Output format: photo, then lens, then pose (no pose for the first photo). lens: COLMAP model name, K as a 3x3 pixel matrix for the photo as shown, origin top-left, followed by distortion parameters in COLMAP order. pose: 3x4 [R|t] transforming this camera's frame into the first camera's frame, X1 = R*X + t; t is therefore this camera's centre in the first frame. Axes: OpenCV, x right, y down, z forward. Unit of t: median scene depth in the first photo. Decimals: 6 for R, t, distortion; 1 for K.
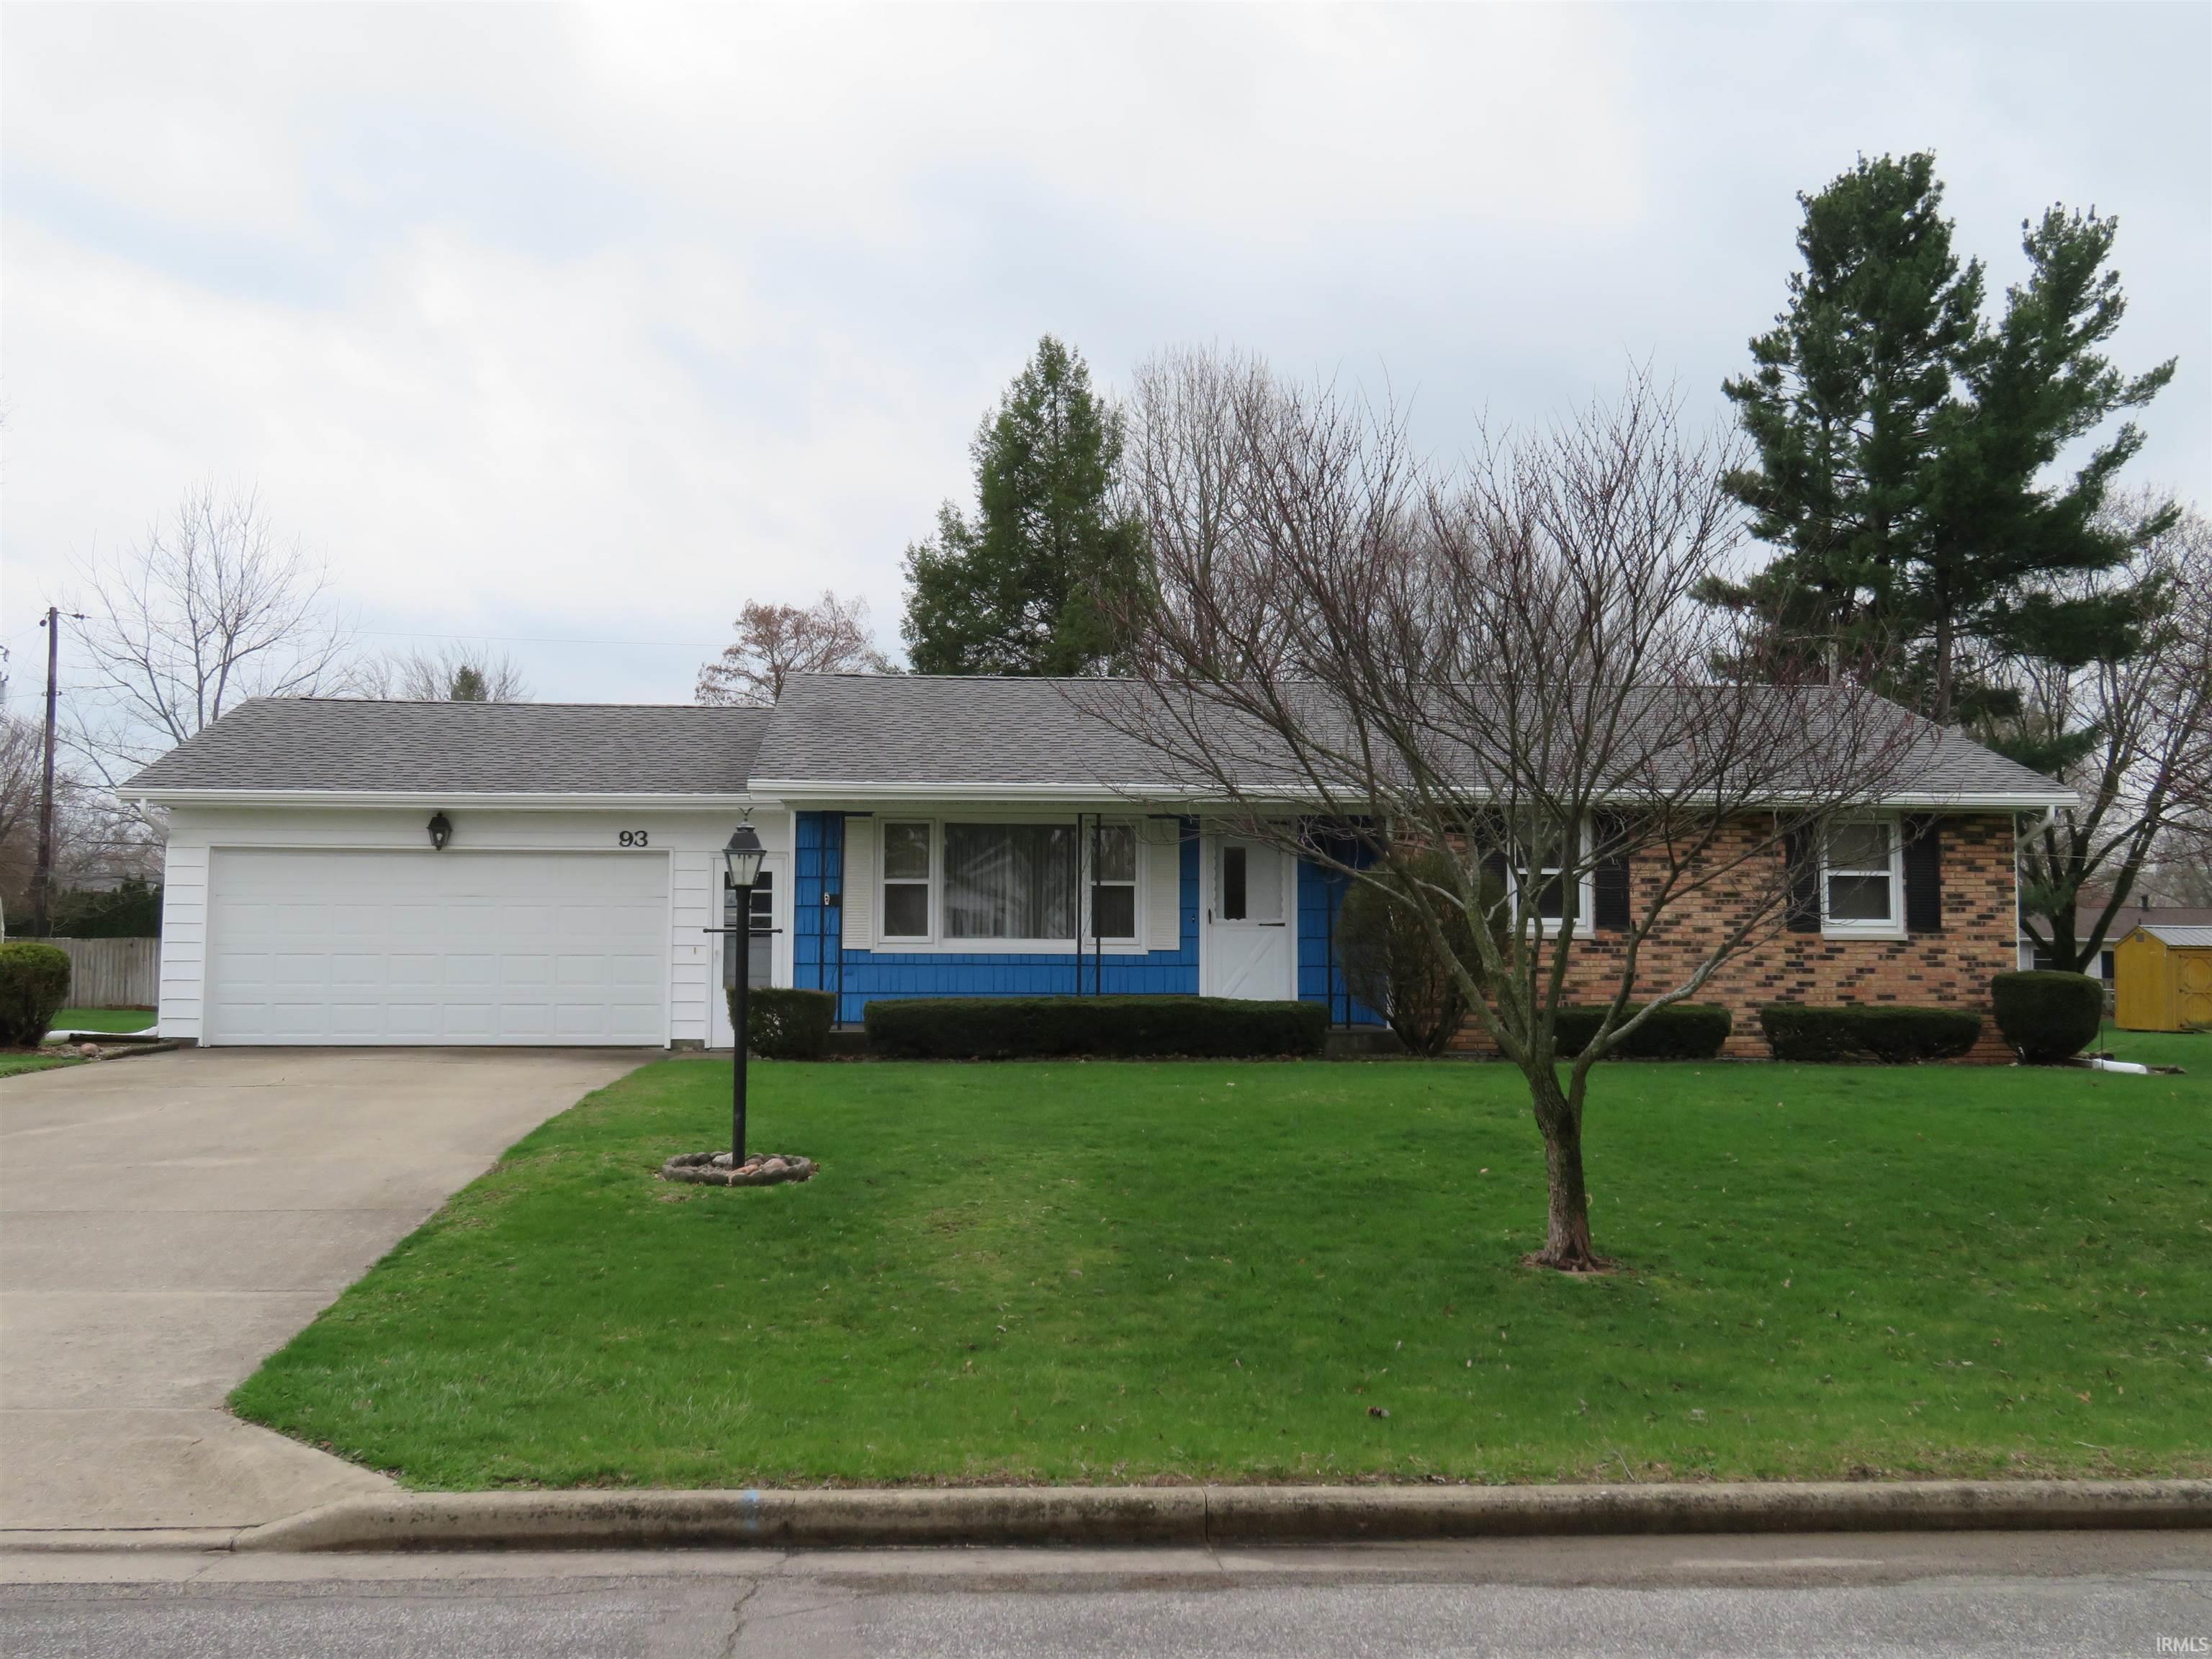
lens RADIAL K [[1900.4, 0, 1109.6], [0, 1900.4, 836.4], [0, 0, 1]] dist [0.025296, -0.012259]
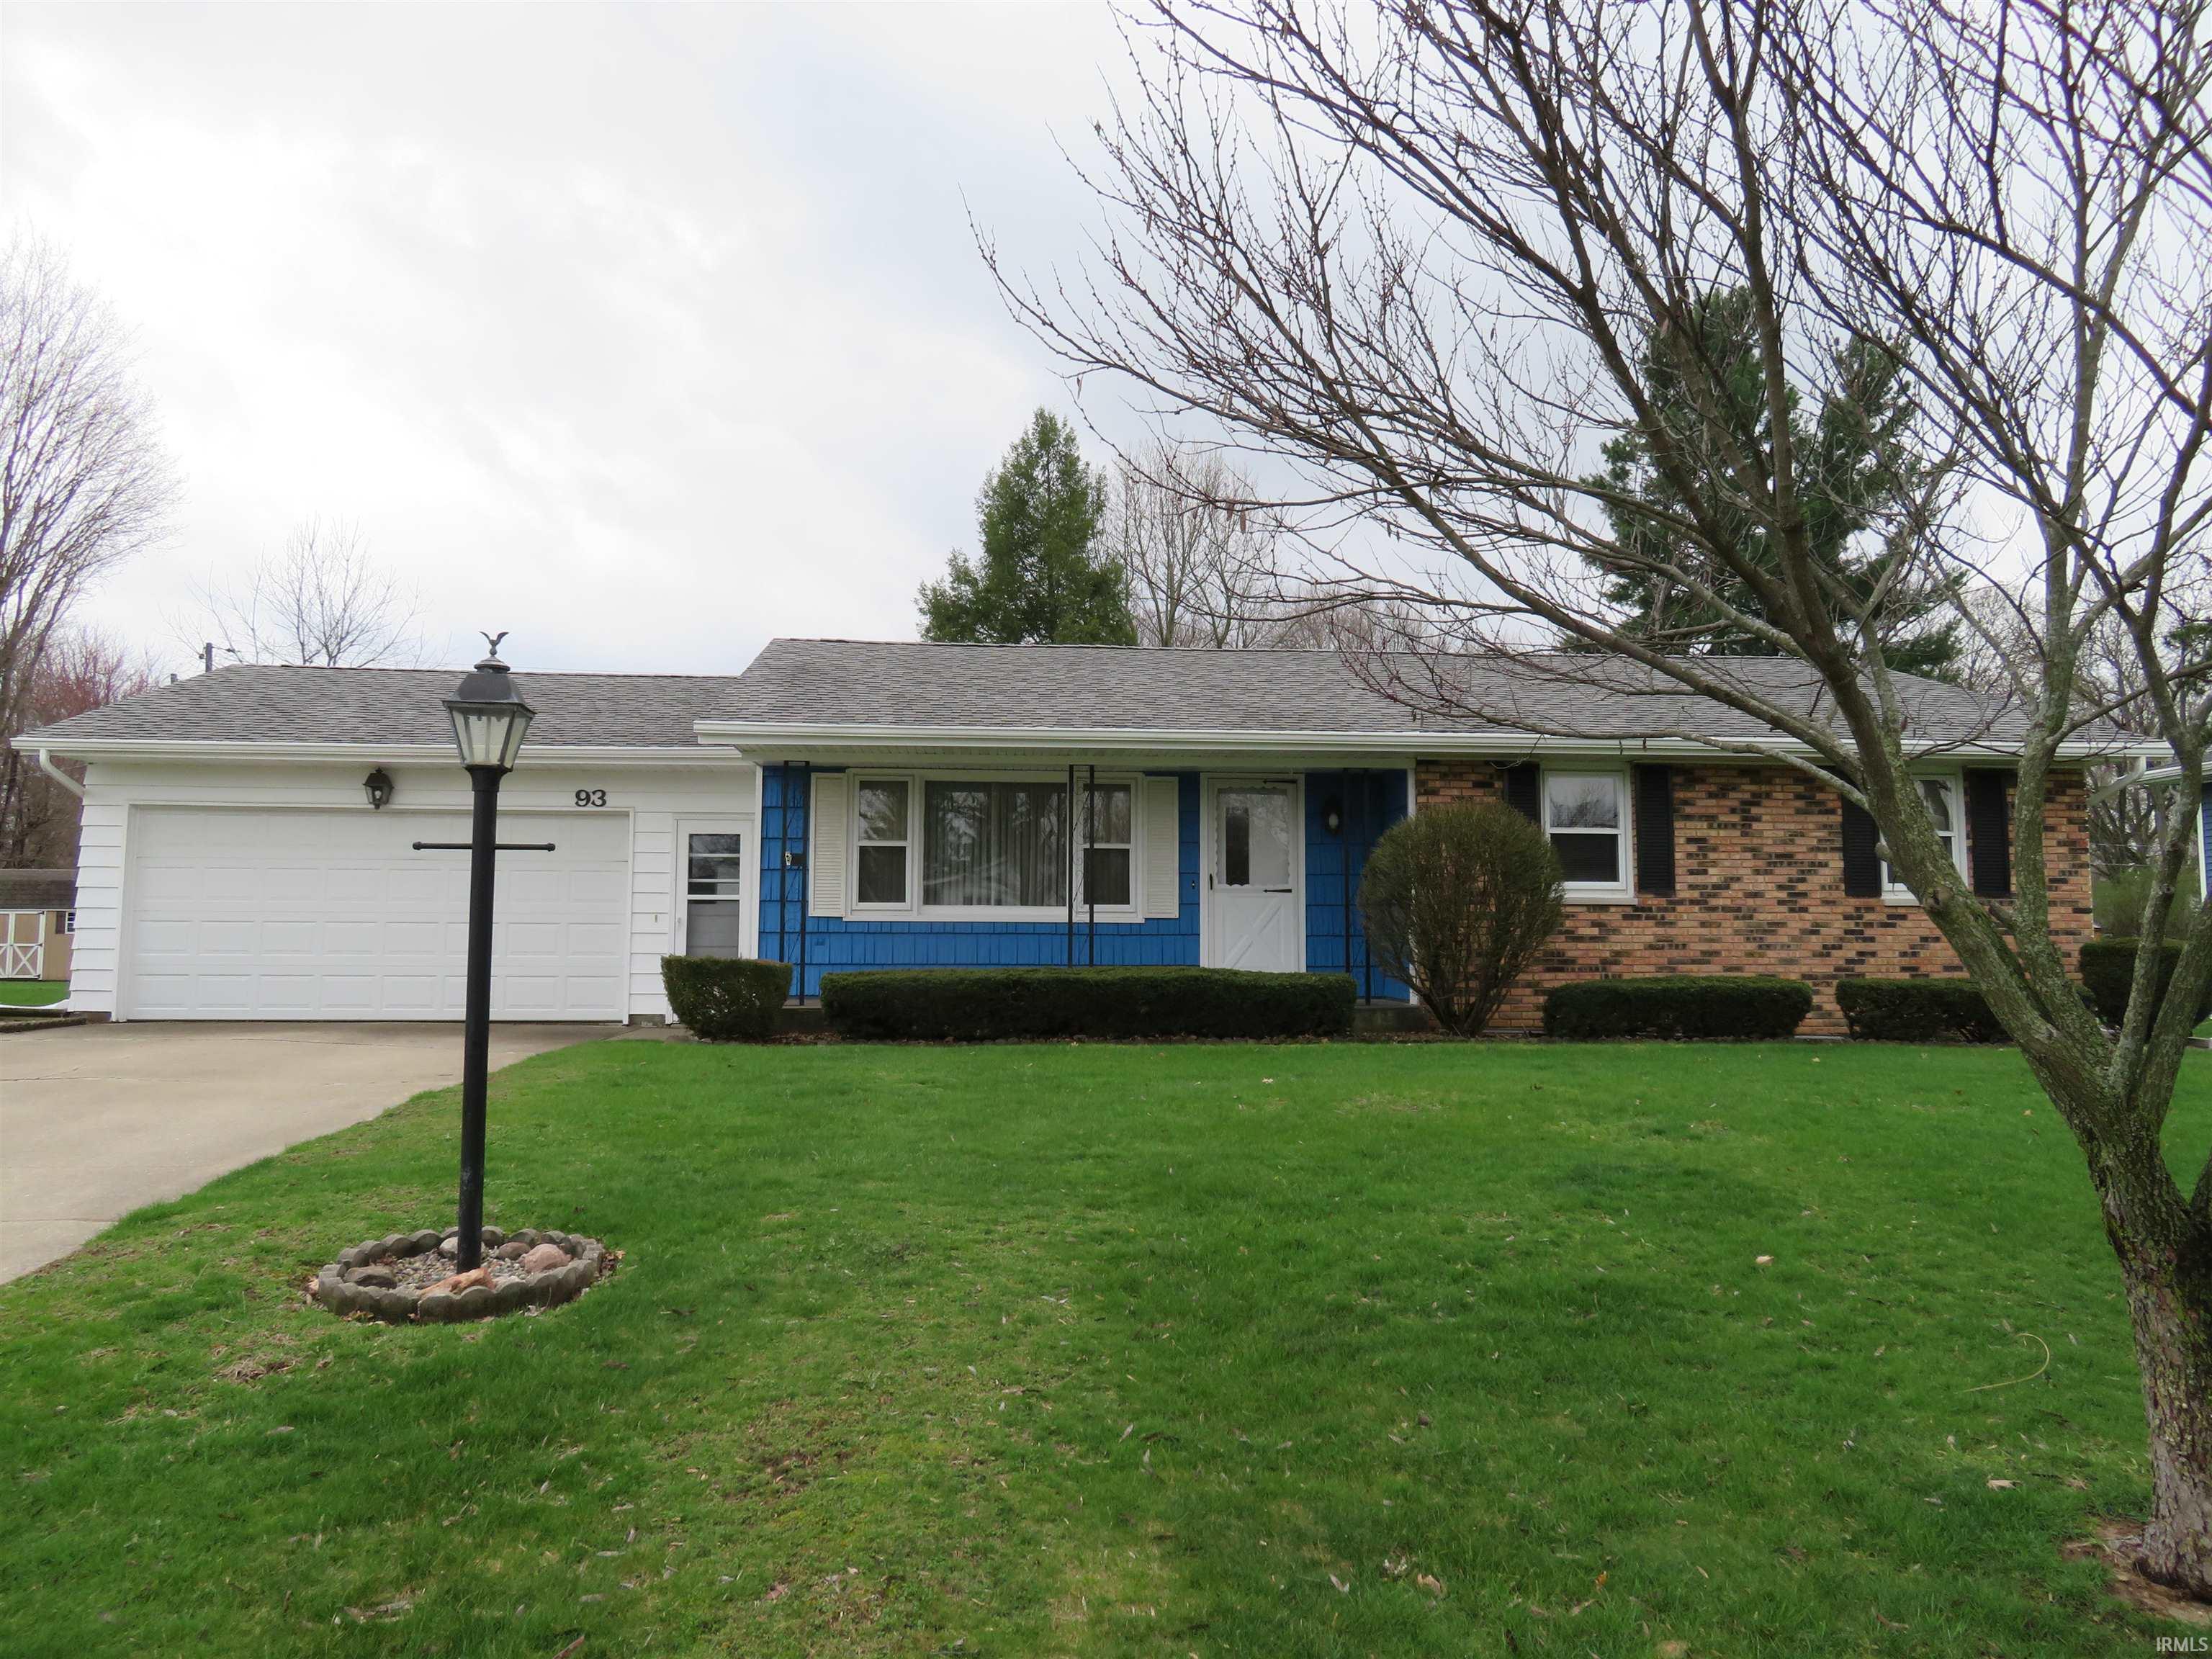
lens RADIAL K [[1582.2, 0, 1097.7], [0, 1582.2, 821.0], [0, 0, 1]] dist [-0.004354, -0.001681]
pose [[0.999997, 0.000369, 0.002597, -0.004739], [-0.000342, 0.999947, -0.010278, 0.021432], [-0.002601, 0.010277, 0.999944, 0.241009]]
